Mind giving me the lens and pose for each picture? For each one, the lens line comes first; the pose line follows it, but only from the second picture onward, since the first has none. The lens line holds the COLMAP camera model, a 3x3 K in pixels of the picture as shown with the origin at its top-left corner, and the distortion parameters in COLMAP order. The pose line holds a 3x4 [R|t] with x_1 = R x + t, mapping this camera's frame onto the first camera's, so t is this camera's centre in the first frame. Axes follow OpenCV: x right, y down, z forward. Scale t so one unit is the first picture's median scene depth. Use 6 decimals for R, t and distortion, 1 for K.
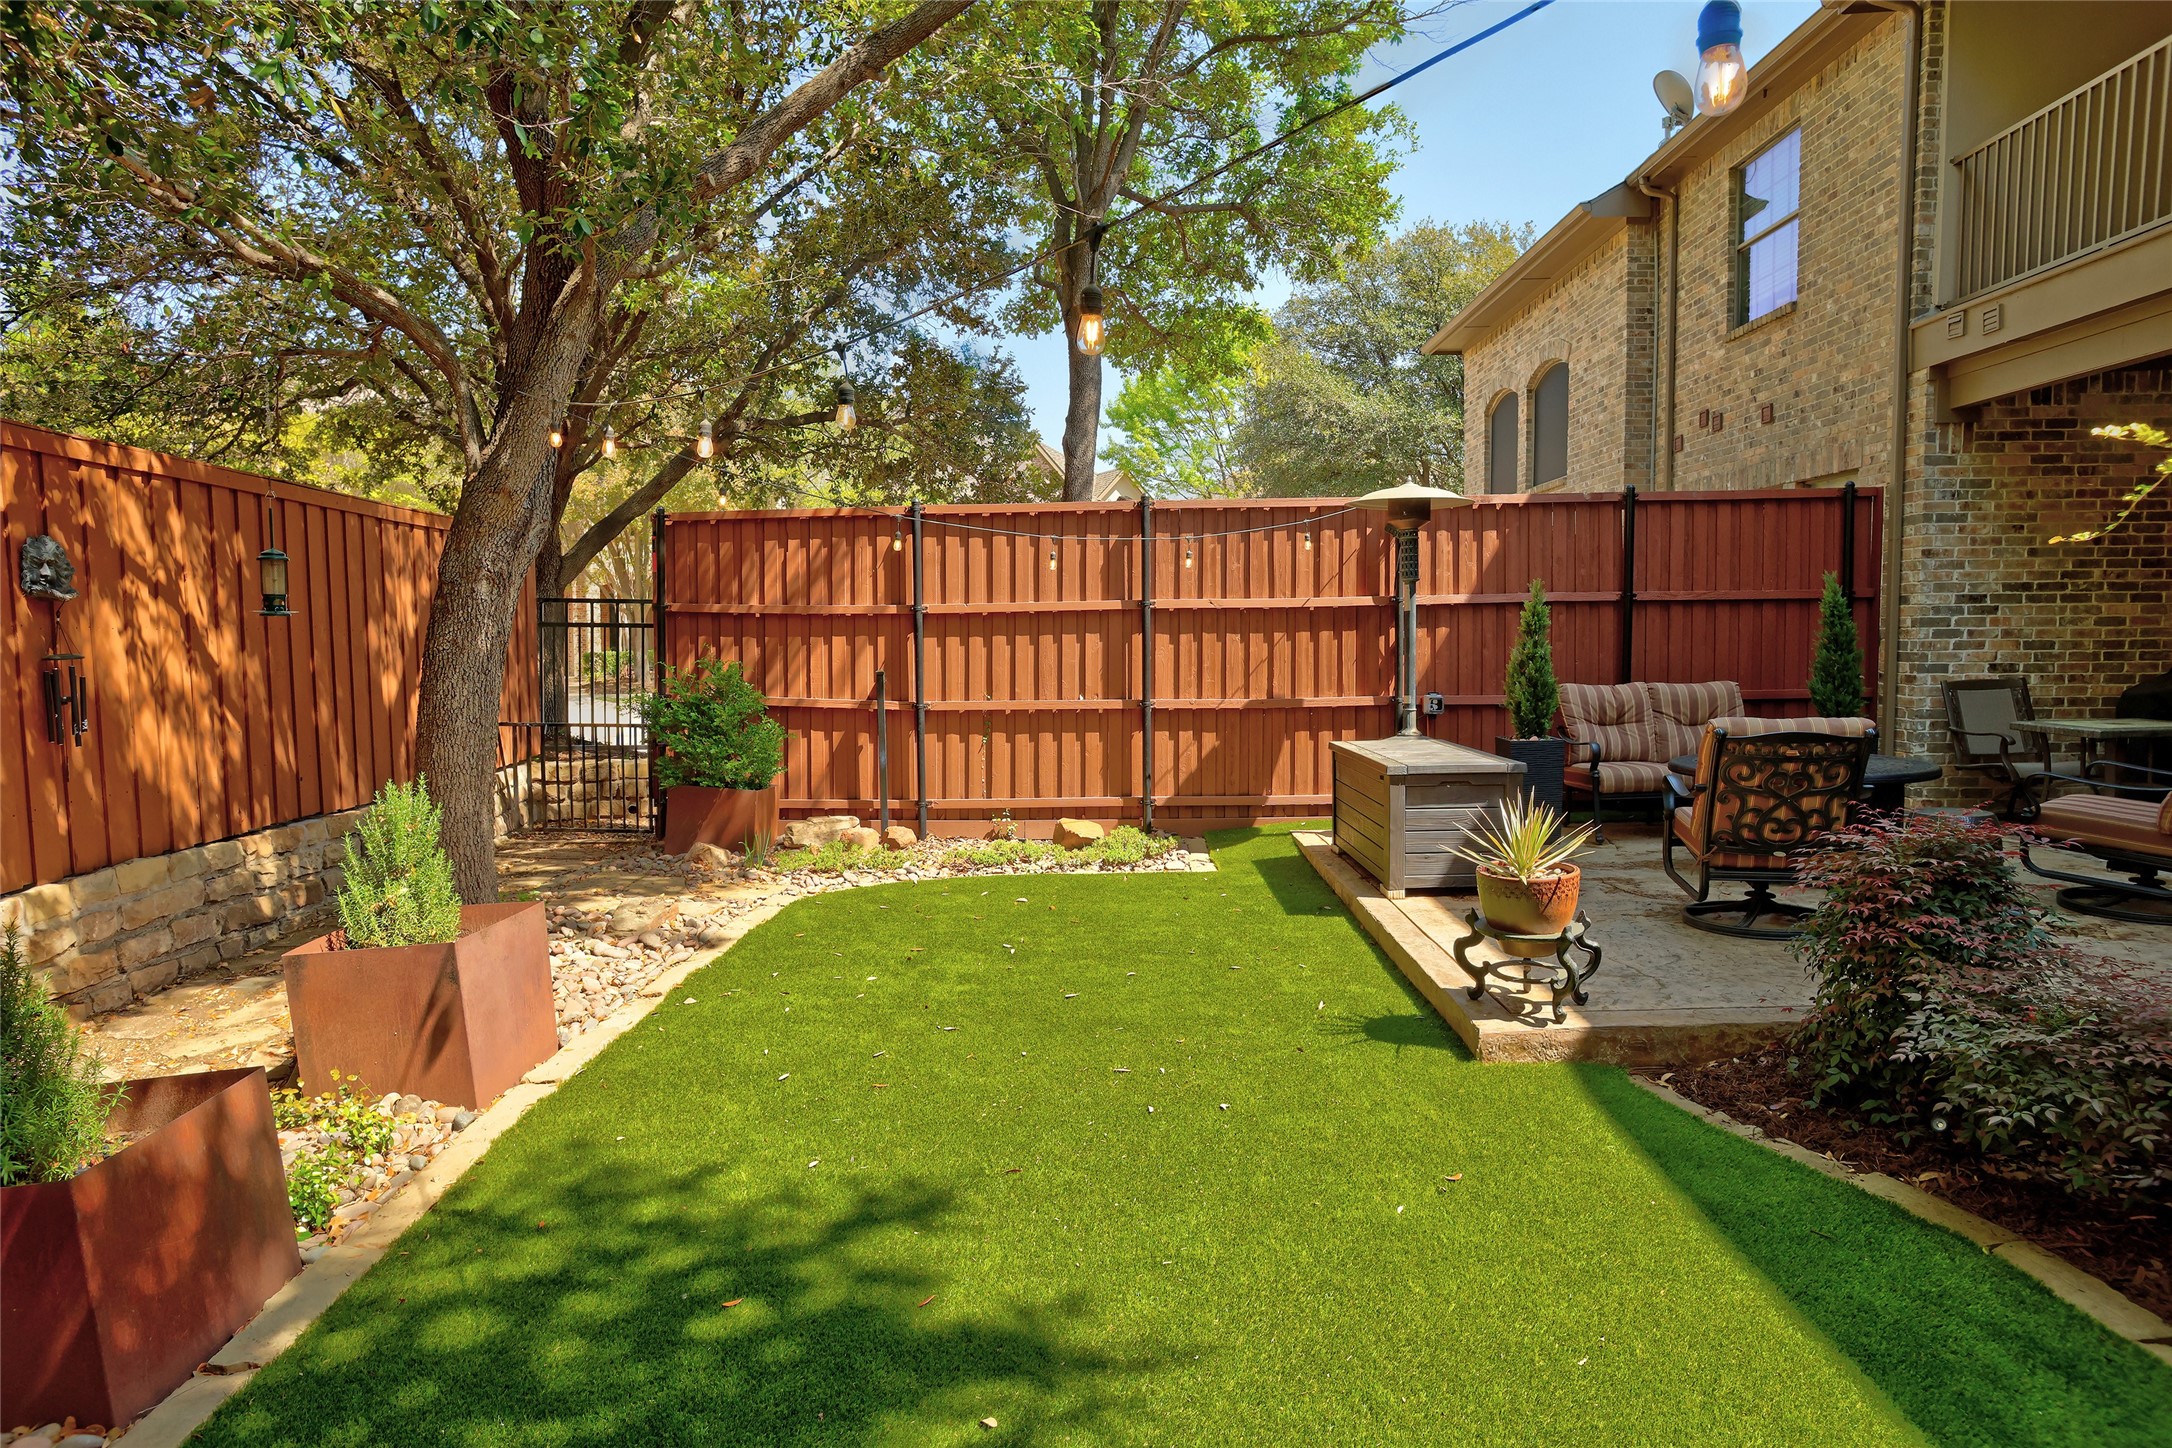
lens RADIAL K [[1243.3, 0, 1078.6], [0, 1243.3, 697.9], [0, 0, 1]] dist [-0.075685, 0.050684]
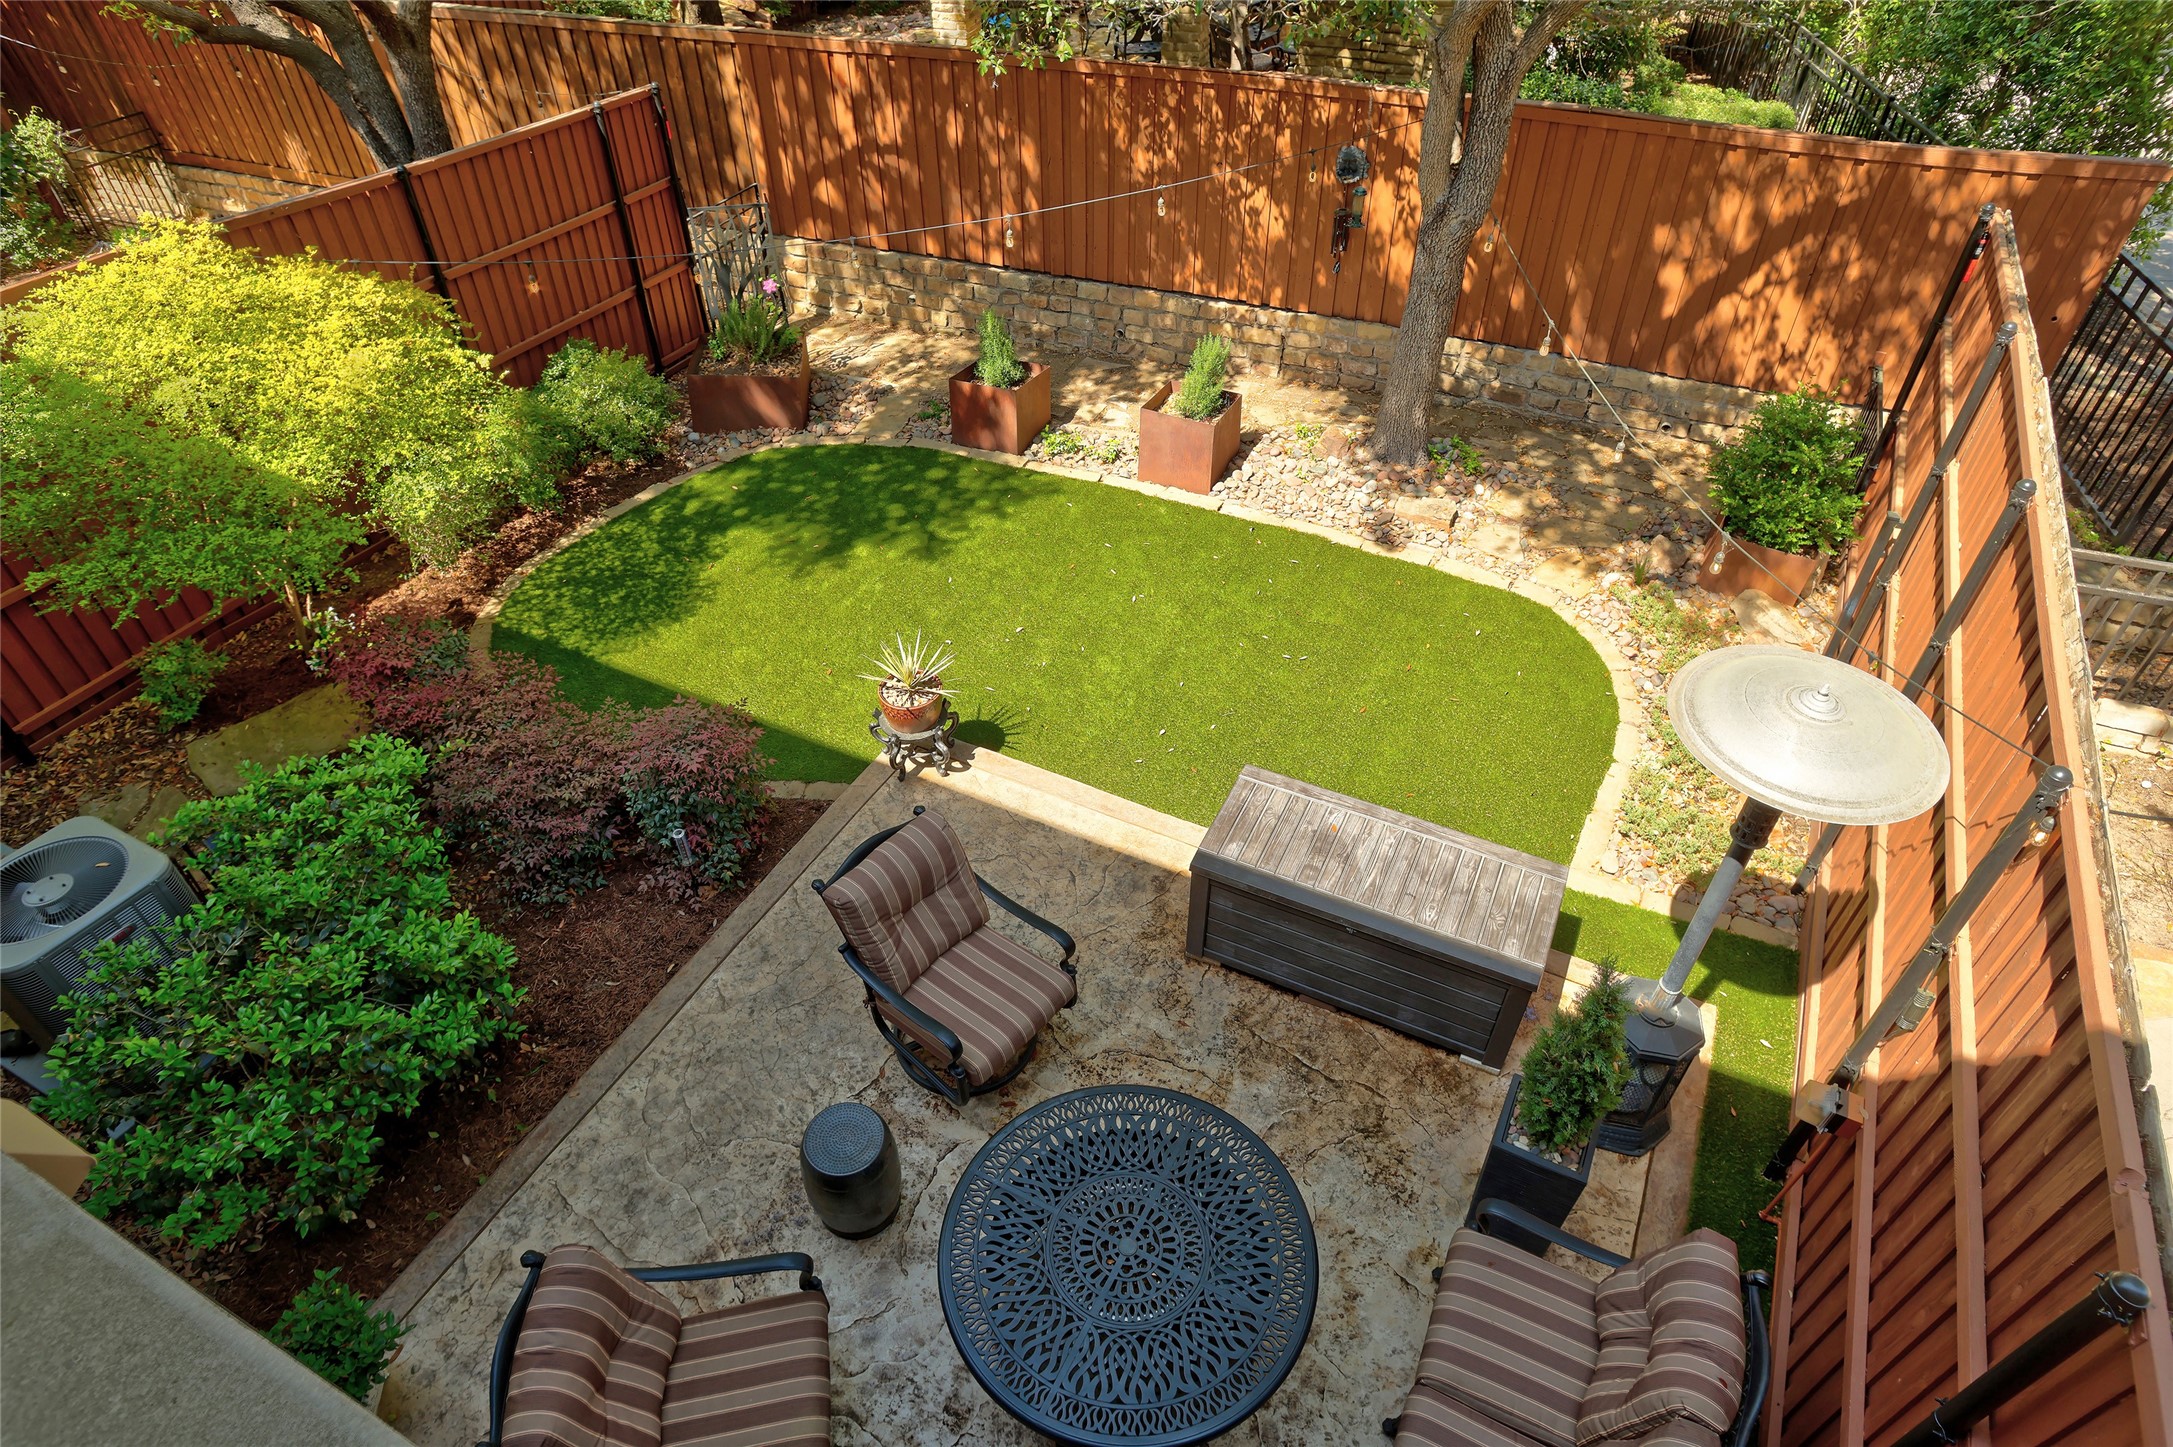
lens RADIAL K [[1248.7, 0, 1082.1], [0, 1248.7, 688.4], [0, 0, 1]] dist [-0.070184, 0.039096]
pose [[-0.431023, 0.607775, -0.666955, 1.028216], [-0.018902, 0.732895, 0.680079, -0.729279], [0.902143, 0.305737, -0.304406, 1.321335]]
